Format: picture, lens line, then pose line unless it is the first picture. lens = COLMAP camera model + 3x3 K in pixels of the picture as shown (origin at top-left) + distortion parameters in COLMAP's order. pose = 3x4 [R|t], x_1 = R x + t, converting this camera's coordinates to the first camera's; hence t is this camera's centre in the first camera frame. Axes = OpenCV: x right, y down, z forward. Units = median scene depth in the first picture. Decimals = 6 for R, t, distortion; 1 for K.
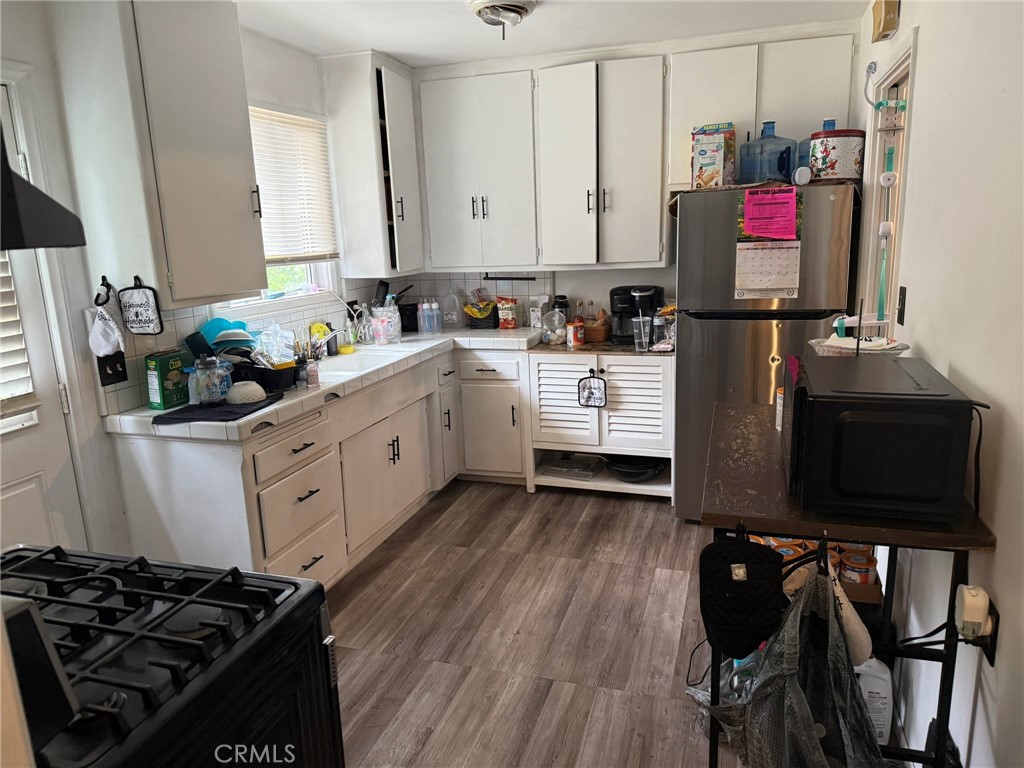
lens RADIAL K [[705.6, 0, 510.2], [0, 705.6, 390.1], [0, 0, 1]] dist [0.062773, -0.075509]
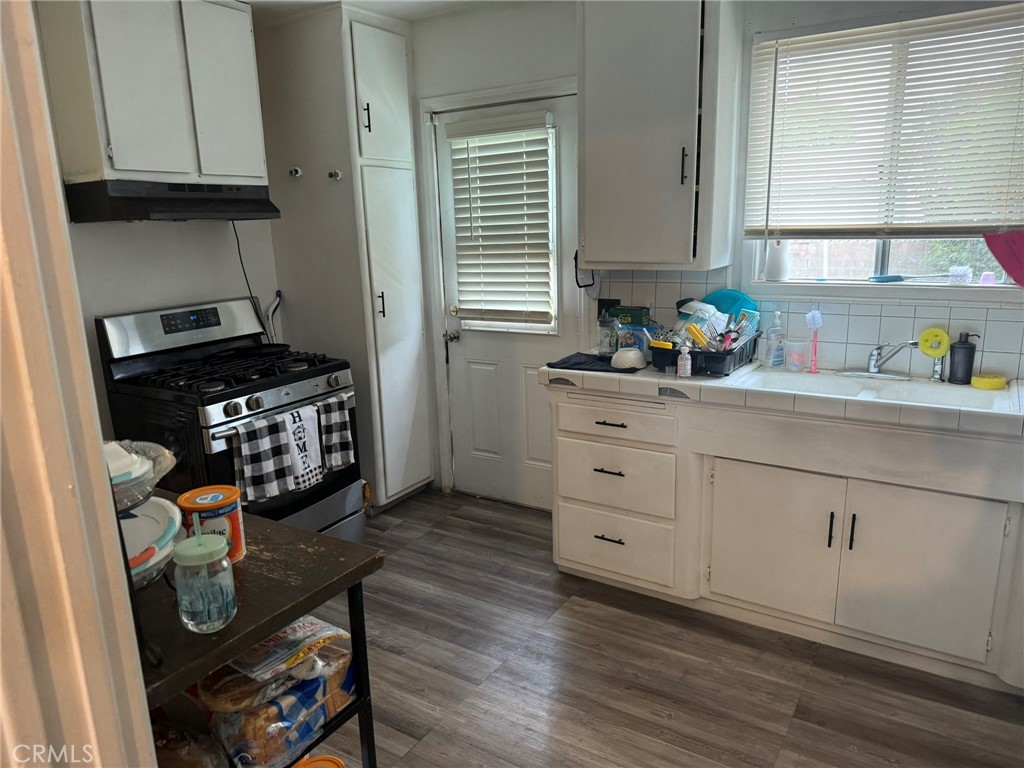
lens RADIAL K [[705.6, 0, 510.2], [0, 705.6, 390.1], [0, 0, 1]] dist [0.062773, -0.075509]
pose [[-0.224202, 0.279288, -0.933666, 0.556947], [-0.189356, 0.927312, 0.322857, -0.221519], [0.955969, 0.249180, -0.155021, 0.866316]]
